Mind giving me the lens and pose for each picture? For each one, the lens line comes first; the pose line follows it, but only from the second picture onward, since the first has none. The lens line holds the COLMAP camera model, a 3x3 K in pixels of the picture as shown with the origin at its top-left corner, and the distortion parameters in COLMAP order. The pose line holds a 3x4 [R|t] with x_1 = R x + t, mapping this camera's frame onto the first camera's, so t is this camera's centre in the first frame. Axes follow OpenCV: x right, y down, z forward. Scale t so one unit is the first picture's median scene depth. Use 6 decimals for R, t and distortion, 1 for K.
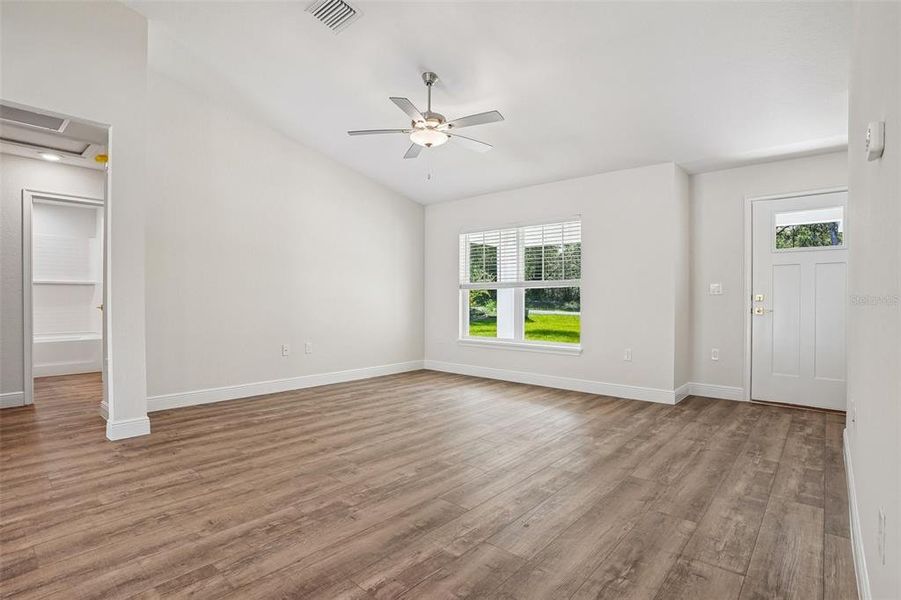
lens RADIAL K [[441.7, 0, 450.5], [0, 441.7, 300.0], [0, 0, 1]] dist [-0.077218, 0.034763]
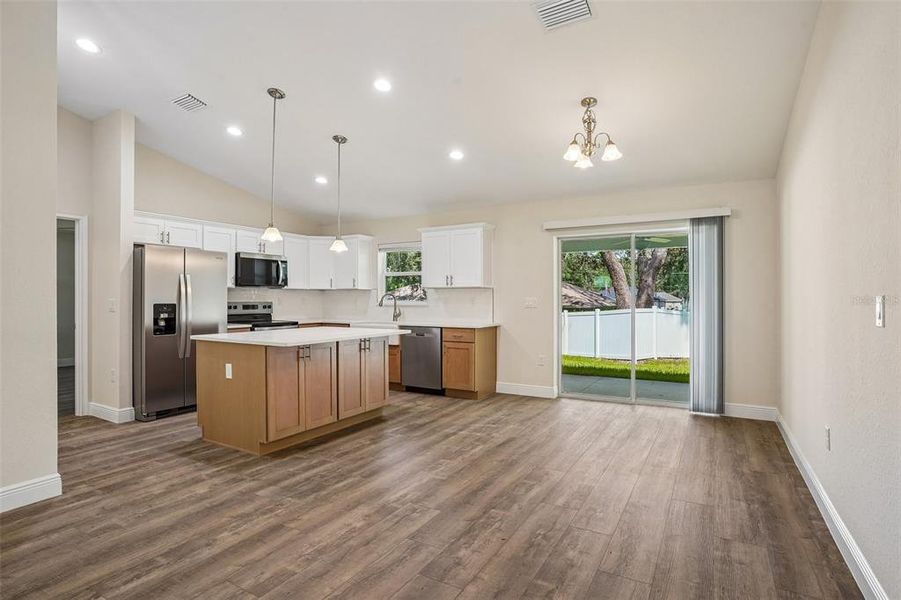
lens RADIAL K [[463.8, 0, 450.5], [0, 463.8, 300.0], [0, 0, 1]] dist [-0.080955, 0.047753]
pose [[-0.980288, -0.002007, -0.197563, -0.460650], [-0.003530, 0.999967, 0.007360, -0.063297], [0.197542, 0.007912, -0.980263, 1.242842]]
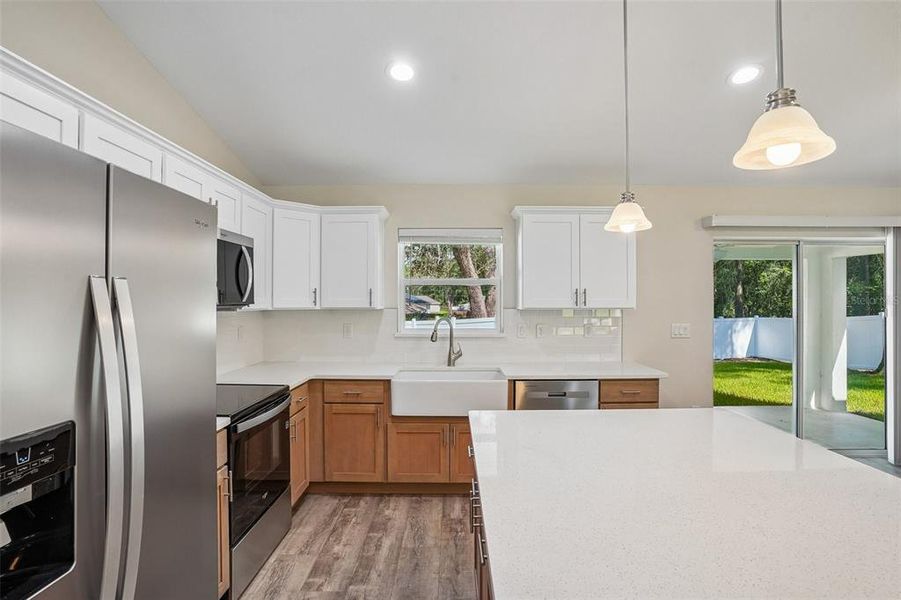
lens RADIAL K [[463.8, 0, 450.5], [0, 463.8, 300.0], [0, 0, 1]] dist [-0.080955, 0.047753]
pose [[-0.739307, -0.006091, -0.673341, 0.220603], [-0.008001, 0.999968, -0.000261, -0.124688], [0.673321, 0.005195, -0.739332, -0.093626]]
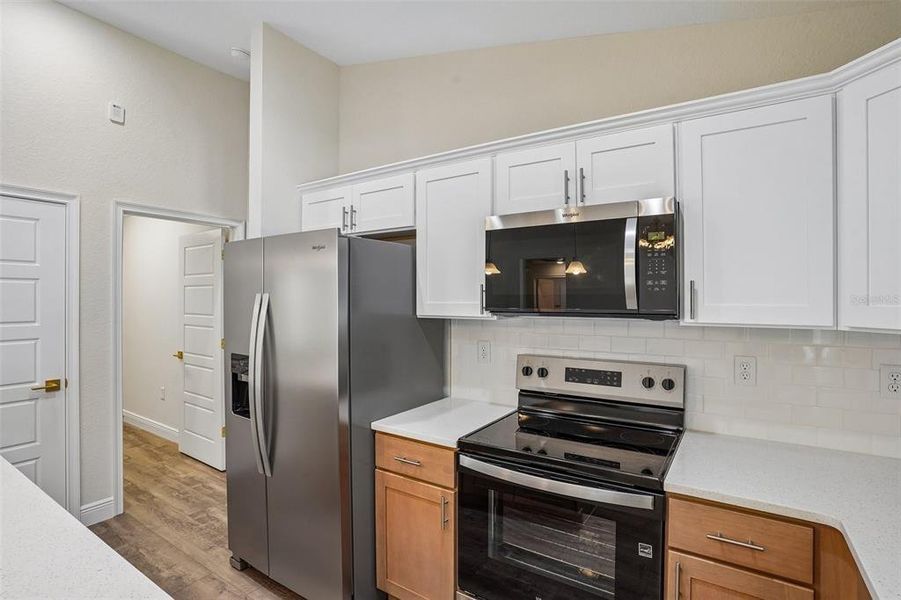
lens RADIAL K [[441.7, 0, 450.5], [0, 441.7, 300.0], [0, 0, 1]] dist [-0.077218, 0.034763]
pose [[-0.142342, -0.007933, 0.989786, -0.597544], [0.003560, 0.999957, 0.008527, -0.135966], [-0.989811, 0.004737, -0.142308, -0.756843]]
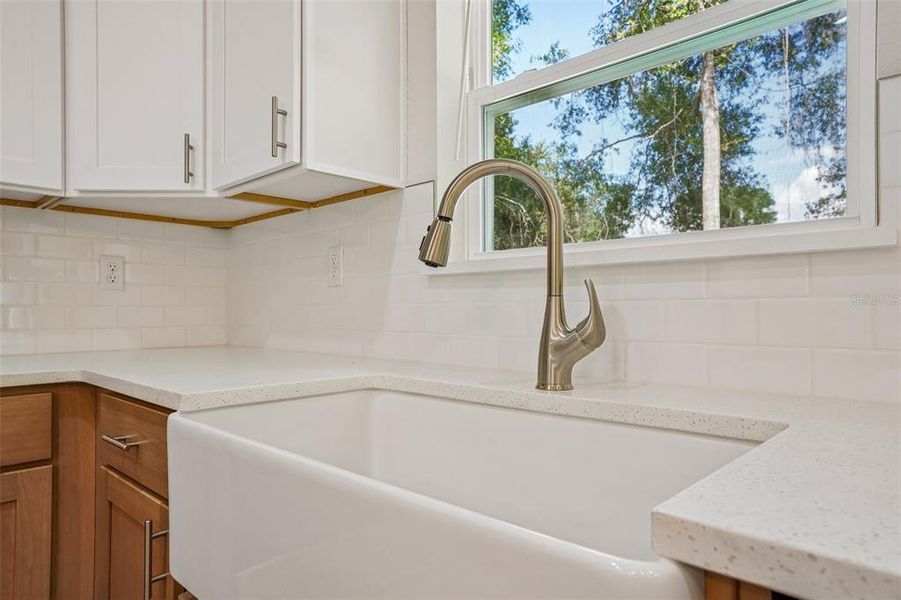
lens RADIAL K [[562.8, 0, 450.5], [0, 562.8, 300.0], [0, 0, 1]] dist [0.000440, 0.003580]
pose [[-0.999479, 0.002709, 0.032149, -0.592929], [0.002528, 0.999981, -0.005653, 0.006713], [-0.032164, -0.005569, -0.999467, -0.704045]]
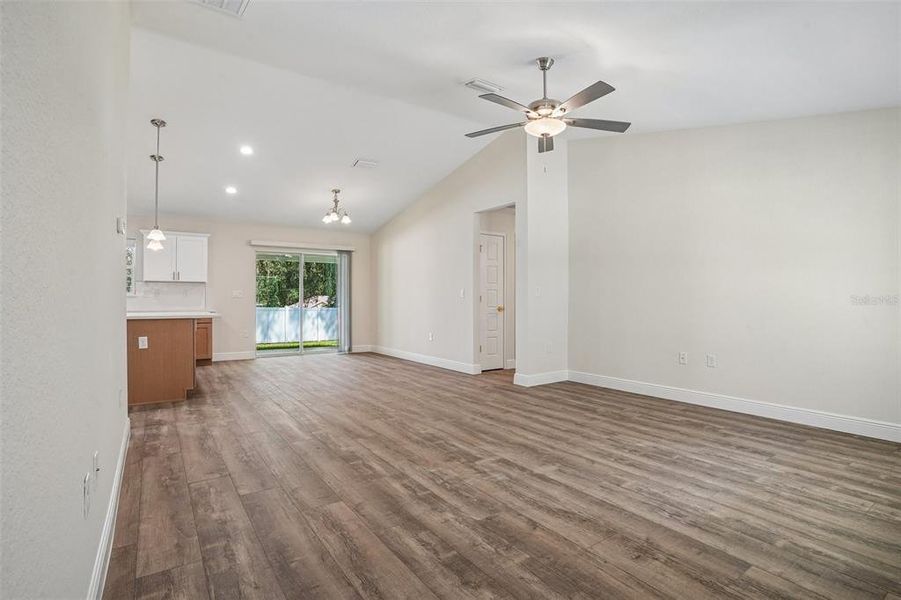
lens RADIAL K [[441.7, 0, 450.5], [0, 441.7, 300.0], [0, 0, 1]] dist [-0.077218, 0.034763]
pose [[-0.238750, -0.004540, -0.971070, 1.089014], [-0.007282, 0.999969, -0.002885, -0.004819], [0.971054, 0.006382, -0.238776, 1.263950]]
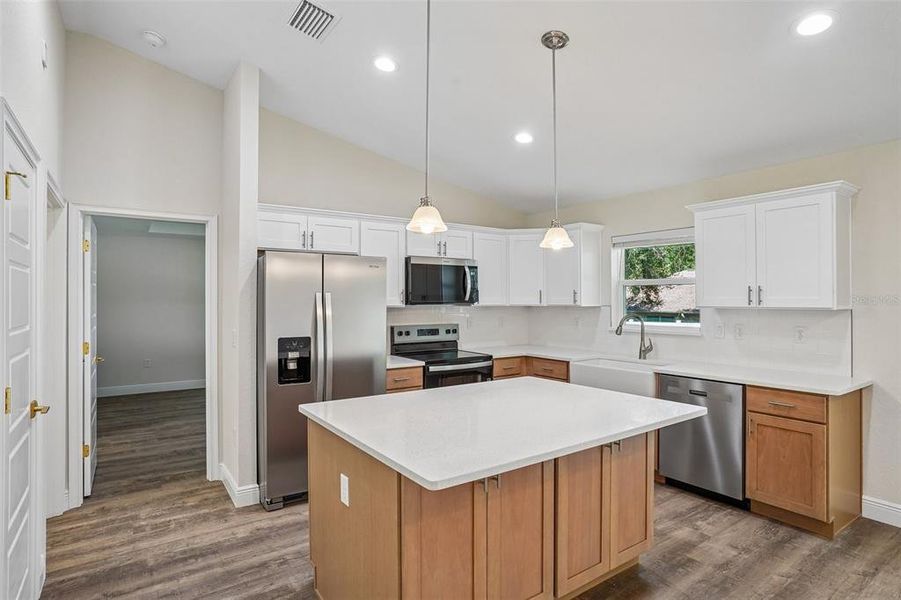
lens RADIAL K [[478.7, 0, 450.5], [0, 478.7, 300.0], [0, 0, 1]] dist [-0.046739, 0.000522]
pose [[-0.972774, -0.001363, 0.231752, -0.410282], [-0.000042, 0.999984, 0.005707, -0.129288], [-0.231756, 0.005542, -0.972758, 0.497896]]
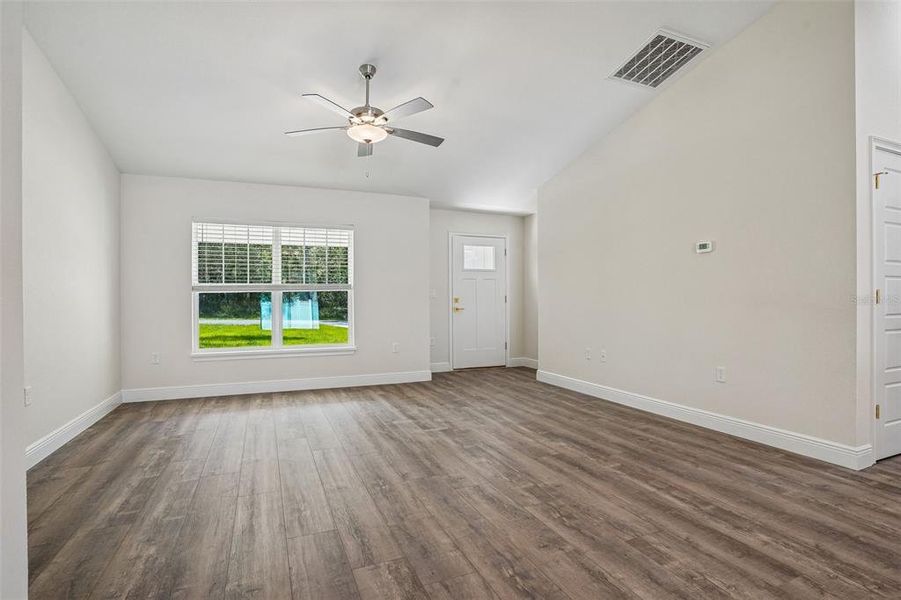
lens RADIAL K [[441.7, 0, 450.5], [0, 441.7, 300.0], [0, 0, 1]] dist [-0.077218, 0.034763]
pose [[0.427257, -0.002527, 0.904127, -1.019728], [0.009815, 0.999950, -0.001843, -0.006926], [-0.904077, 0.009661, 0.427260, 0.535408]]
